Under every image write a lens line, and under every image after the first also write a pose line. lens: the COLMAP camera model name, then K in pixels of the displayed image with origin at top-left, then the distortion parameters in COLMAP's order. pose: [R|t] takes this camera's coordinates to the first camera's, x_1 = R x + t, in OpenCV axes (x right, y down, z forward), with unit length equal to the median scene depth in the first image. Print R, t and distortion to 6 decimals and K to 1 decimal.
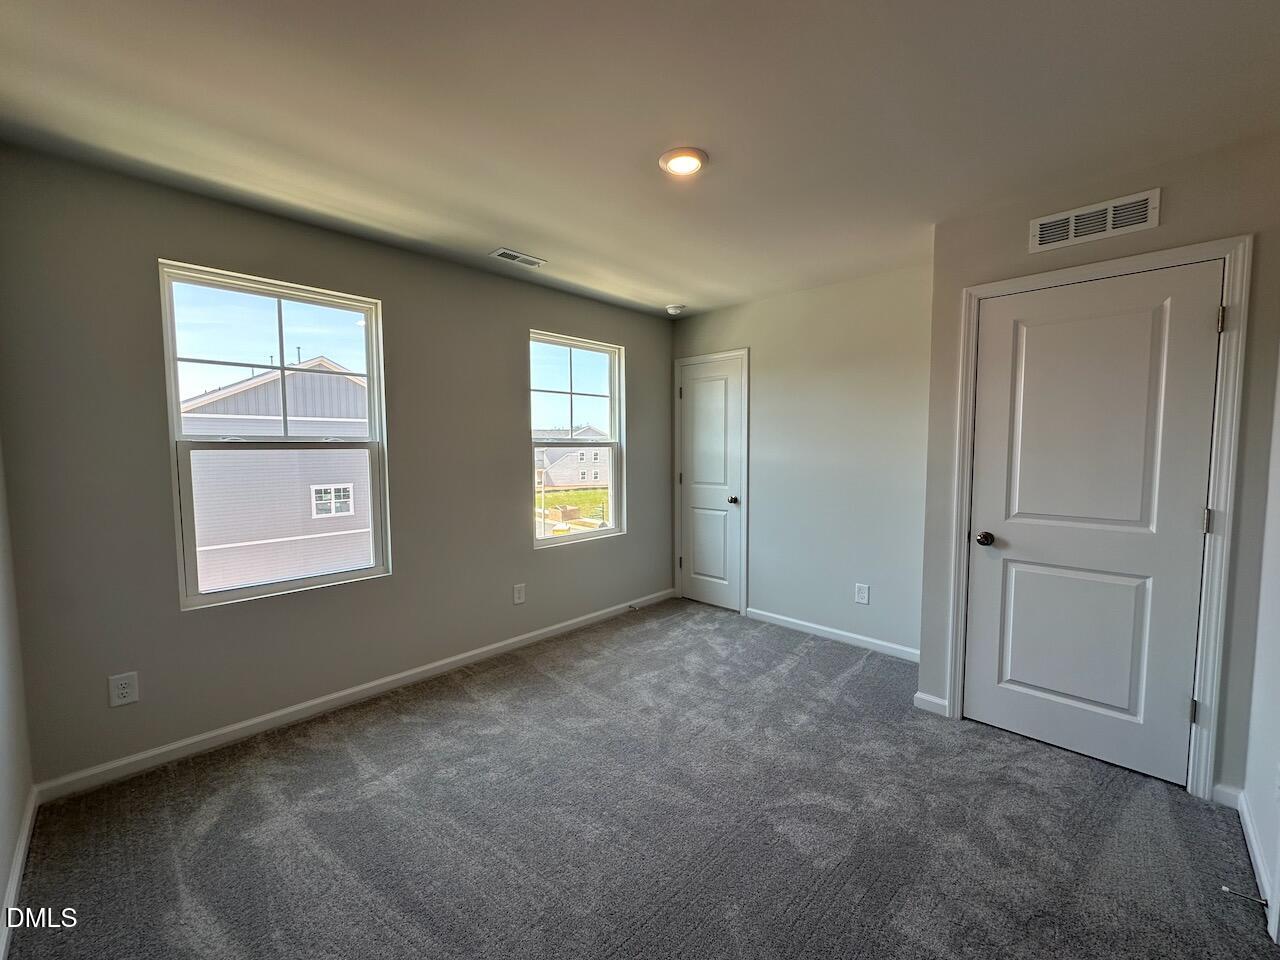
lens RADIAL K [[467.7, 0, 640.0], [0, 467.7, 480.0], [0, 0, 1]] dist [-0.000608, -0.000108]
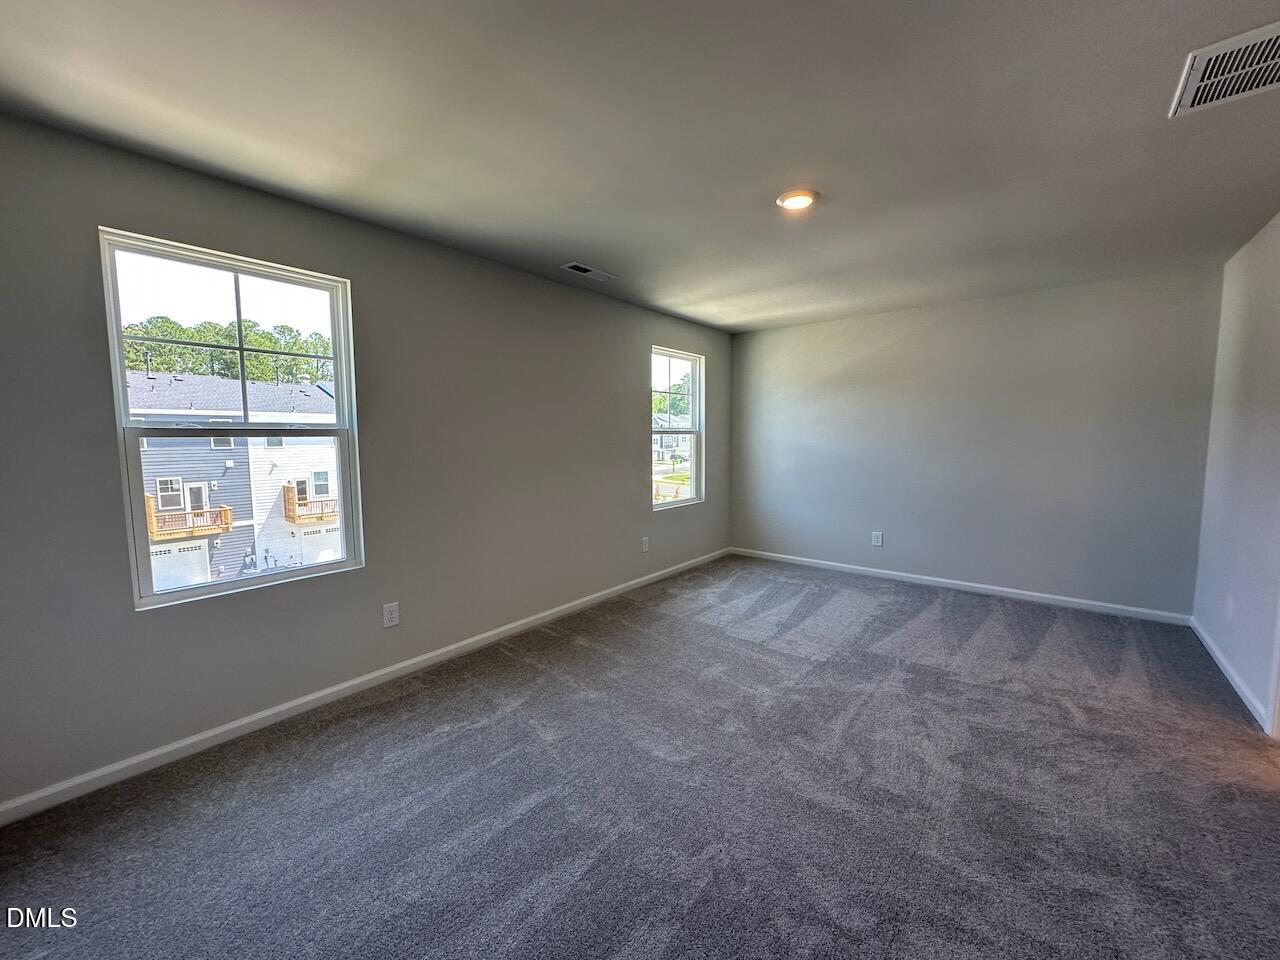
lens RADIAL K [[510.3, 0, 640.0], [0, 510.3, 480.0], [0, 0, 1]] dist [-0.000039, -0.000281]
pose [[0.991685, -0.009275, 0.128356, -0.120797], [0.007115, 0.999825, 0.017276, 0.009009], [-0.128494, -0.016219, 0.991578, -0.114678]]
